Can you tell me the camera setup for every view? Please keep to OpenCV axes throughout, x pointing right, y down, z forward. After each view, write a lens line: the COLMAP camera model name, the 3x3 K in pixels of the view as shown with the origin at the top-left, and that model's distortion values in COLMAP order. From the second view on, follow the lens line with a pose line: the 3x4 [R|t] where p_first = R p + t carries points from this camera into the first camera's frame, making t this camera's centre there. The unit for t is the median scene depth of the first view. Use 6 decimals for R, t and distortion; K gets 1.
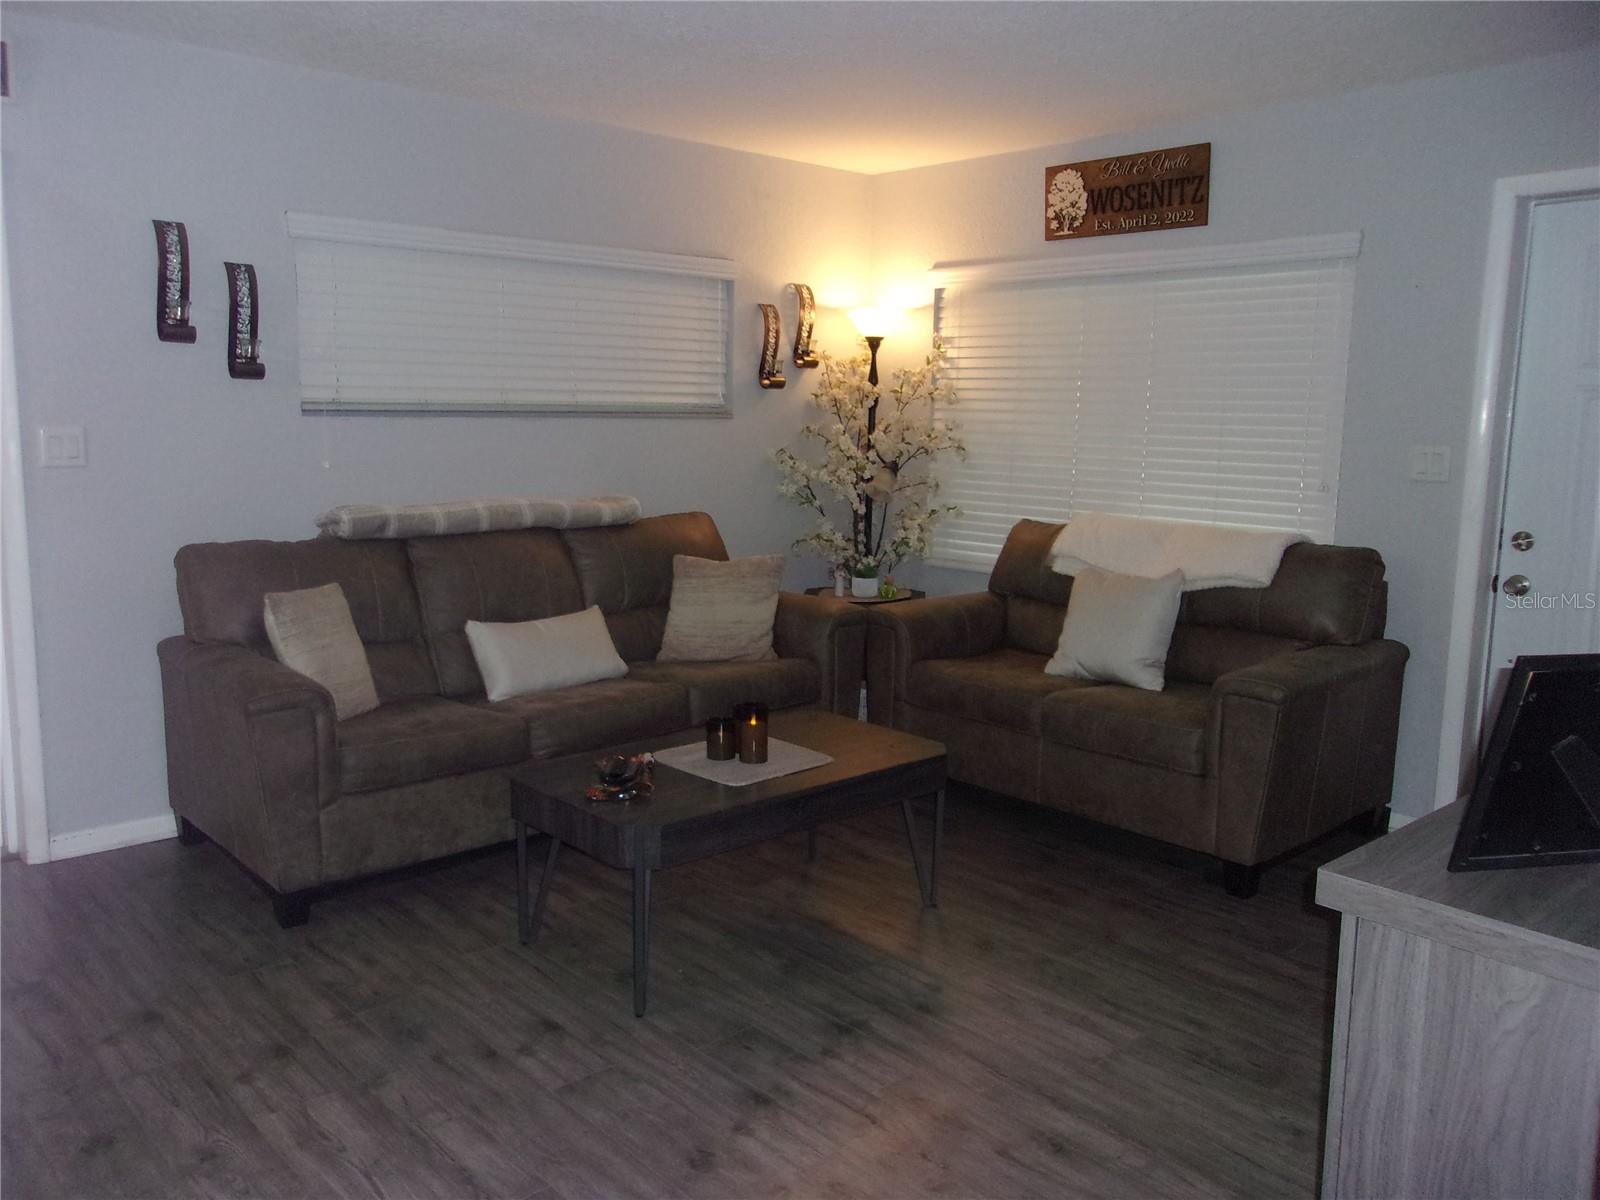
lens RADIAL K [[1274.2, 0, 804.1], [0, 1274.2, 589.5], [0, 0, 1]] dist [-0.009584, 0.045126]
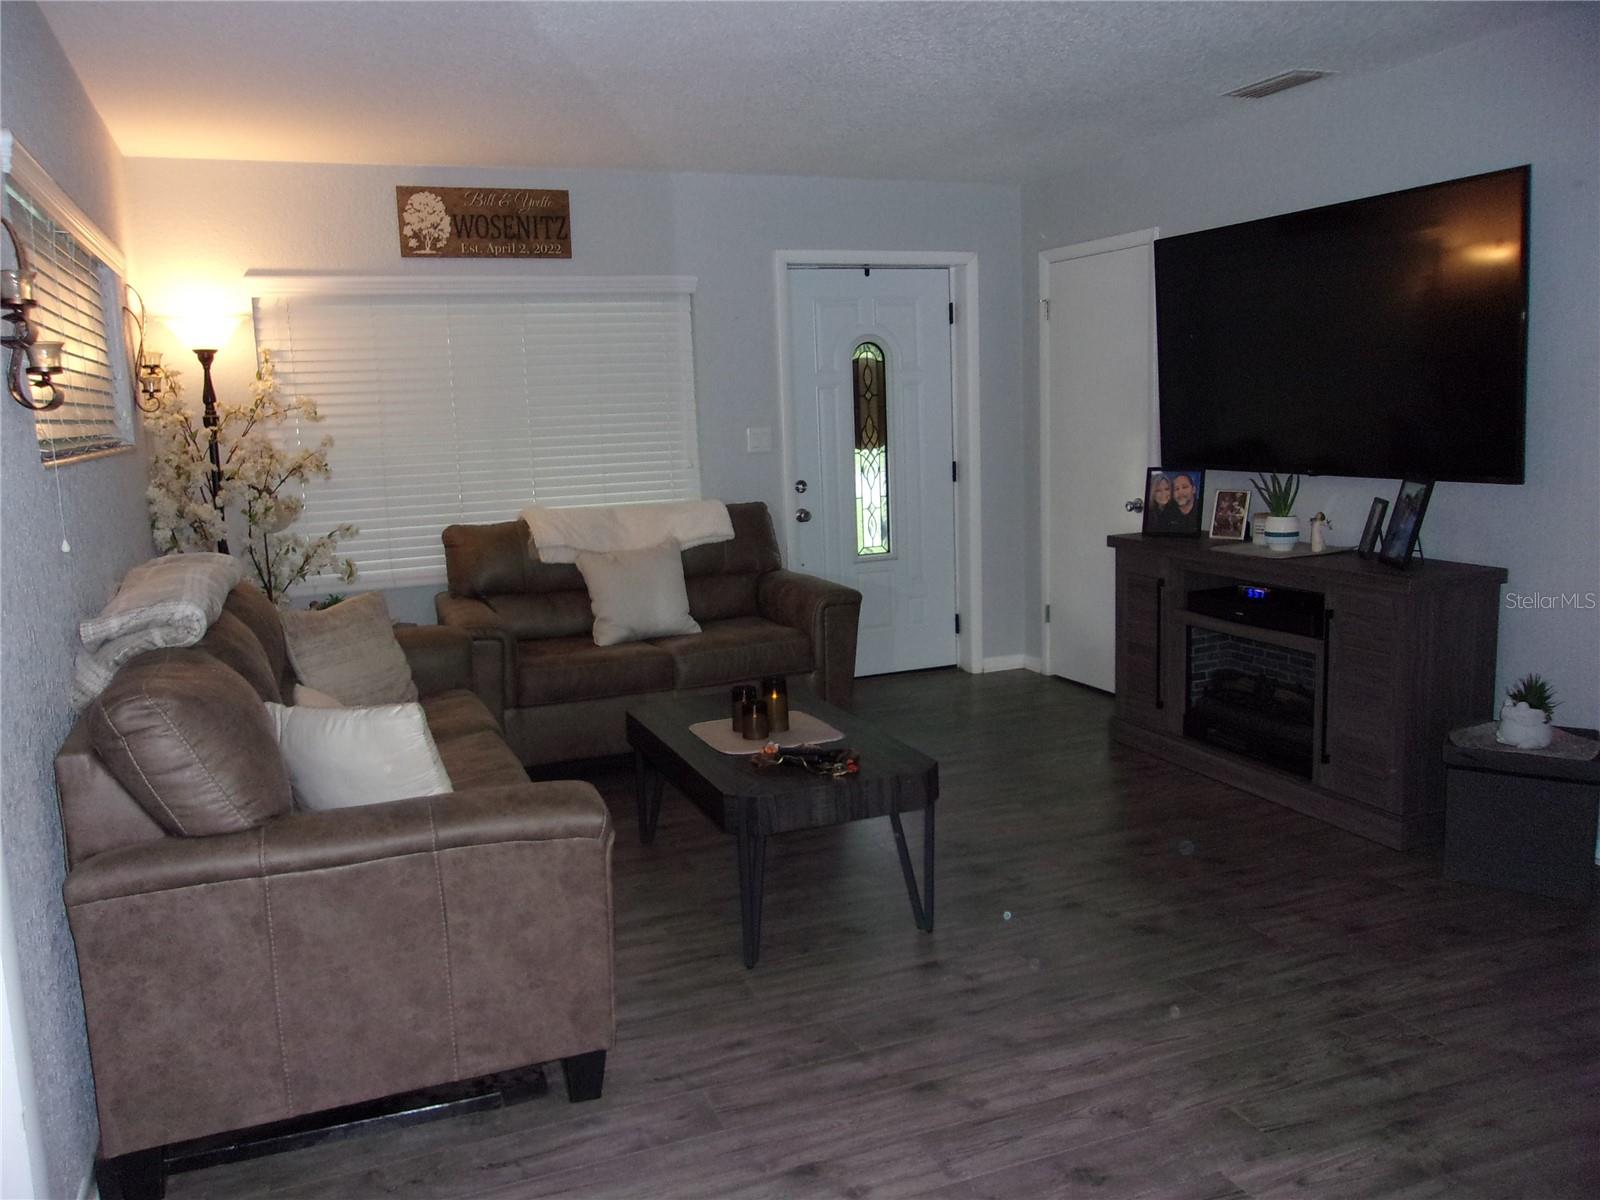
lens RADIAL K [[1274.2, 0, 729.7], [0, 1274.2, 605.3], [0, 0, 1]] dist [-0.009584, 0.045126]
pose [[0.365232, -0.178616, 0.913620, -0.747677], [0.175823, 0.976992, 0.120718, -0.081983], [-0.914162, 0.116546, 0.388233, 0.416407]]
